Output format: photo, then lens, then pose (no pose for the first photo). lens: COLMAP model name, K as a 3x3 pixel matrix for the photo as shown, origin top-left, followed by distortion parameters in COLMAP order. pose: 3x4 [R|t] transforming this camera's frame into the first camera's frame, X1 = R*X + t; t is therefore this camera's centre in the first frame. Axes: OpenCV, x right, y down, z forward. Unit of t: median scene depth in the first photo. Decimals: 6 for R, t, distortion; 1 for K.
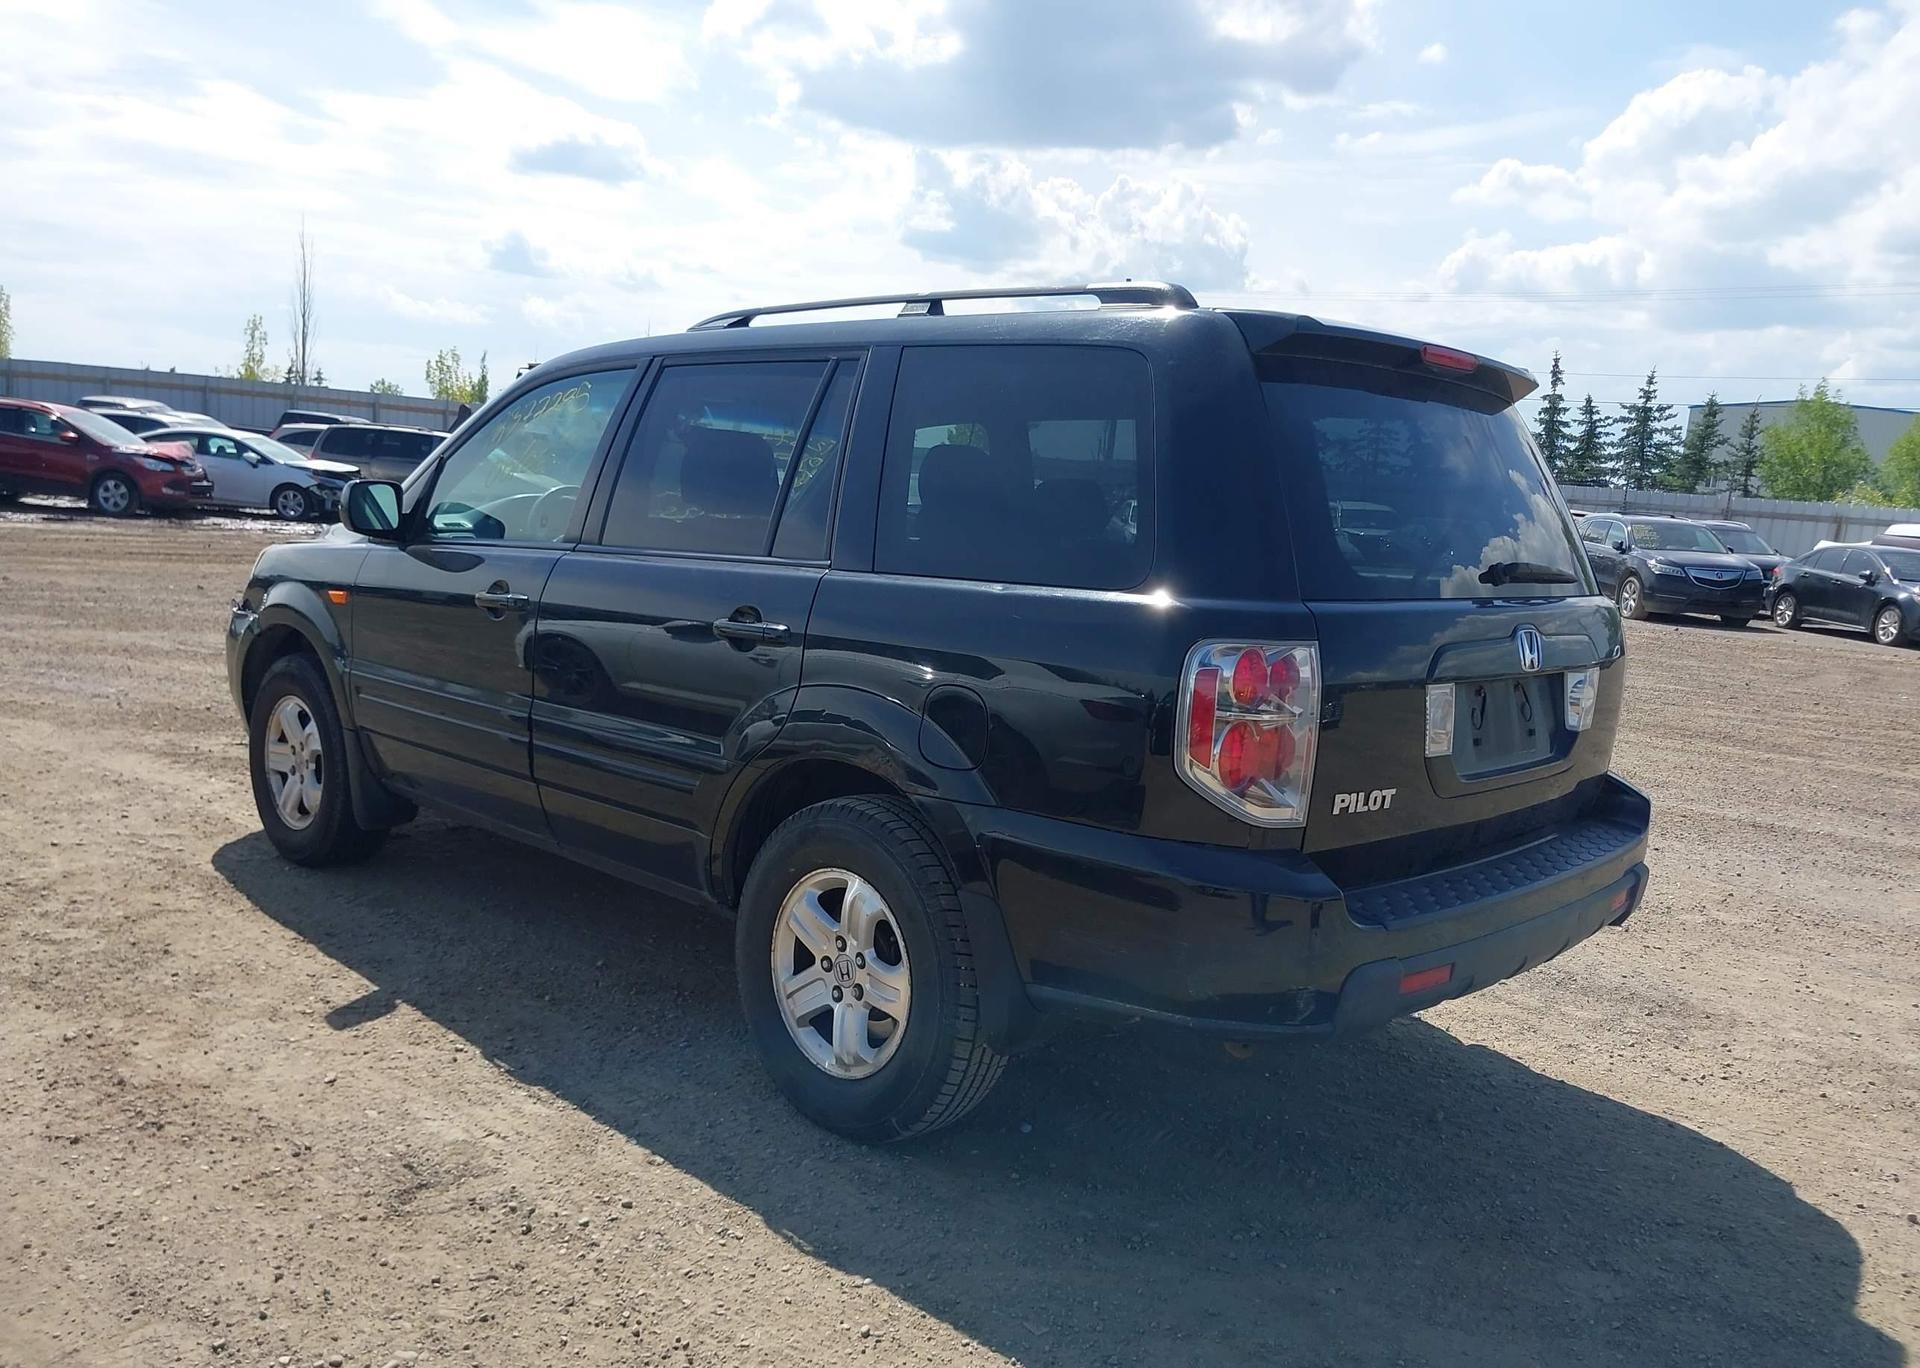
lens RADIAL K [[1508.9, 0, 979.1], [0, 1508.9, 676.1], [0, 0, 1]] dist [0.037087, -0.053207]
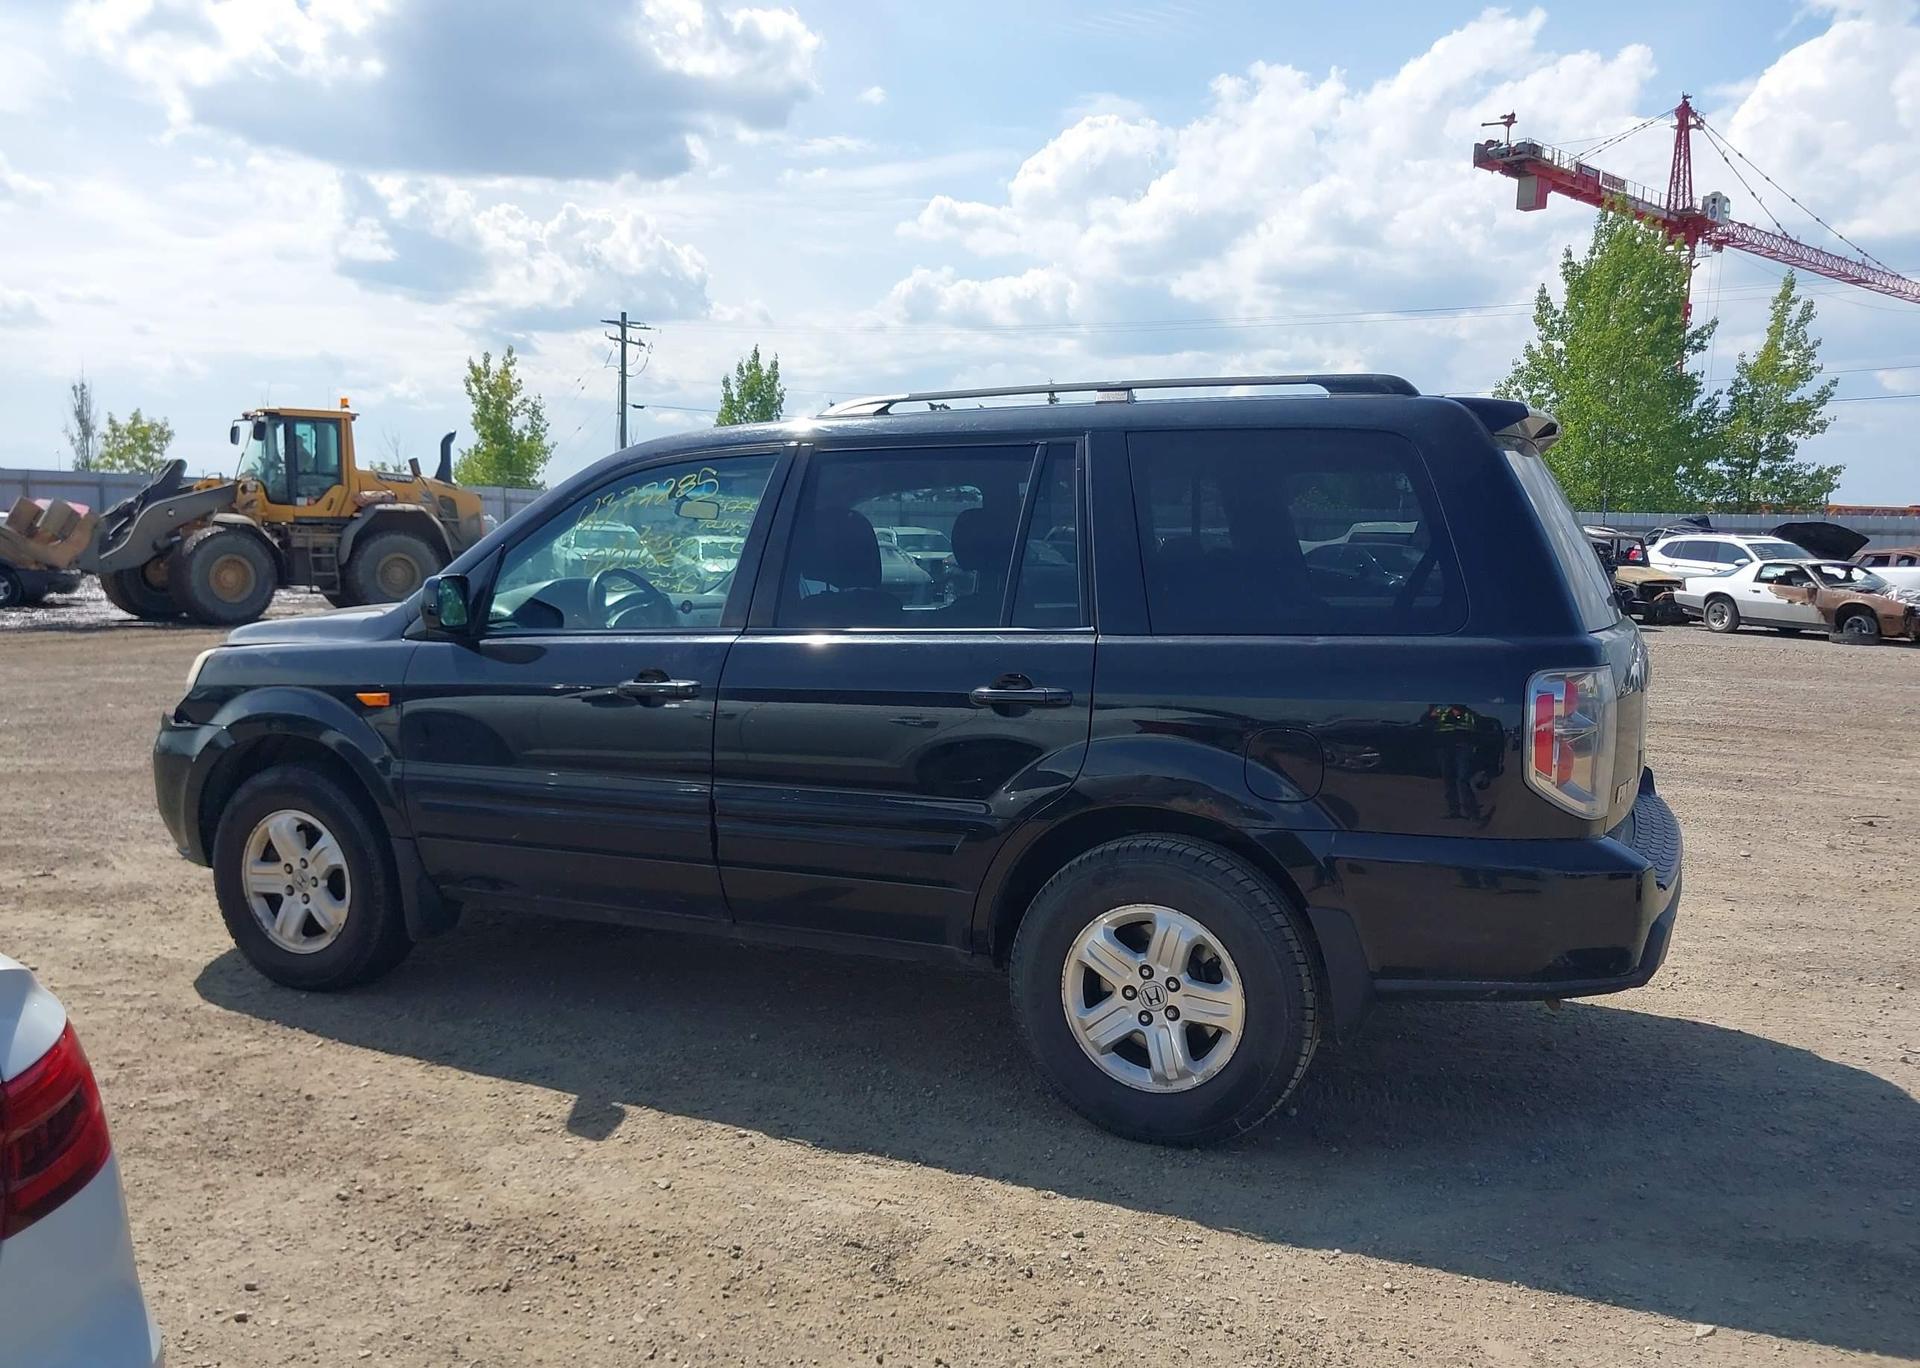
lens RADIAL K [[1508.9, 0, 960.5], [0, 1508.9, 668.7], [0, 0, 1]] dist [0.037087, -0.053207]
pose [[0.945735, -0.080549, 0.314796, -0.489112], [0.087883, 0.996089, -0.009148, -0.040326], [-0.312828, 0.036317, 0.949115, -0.010277]]
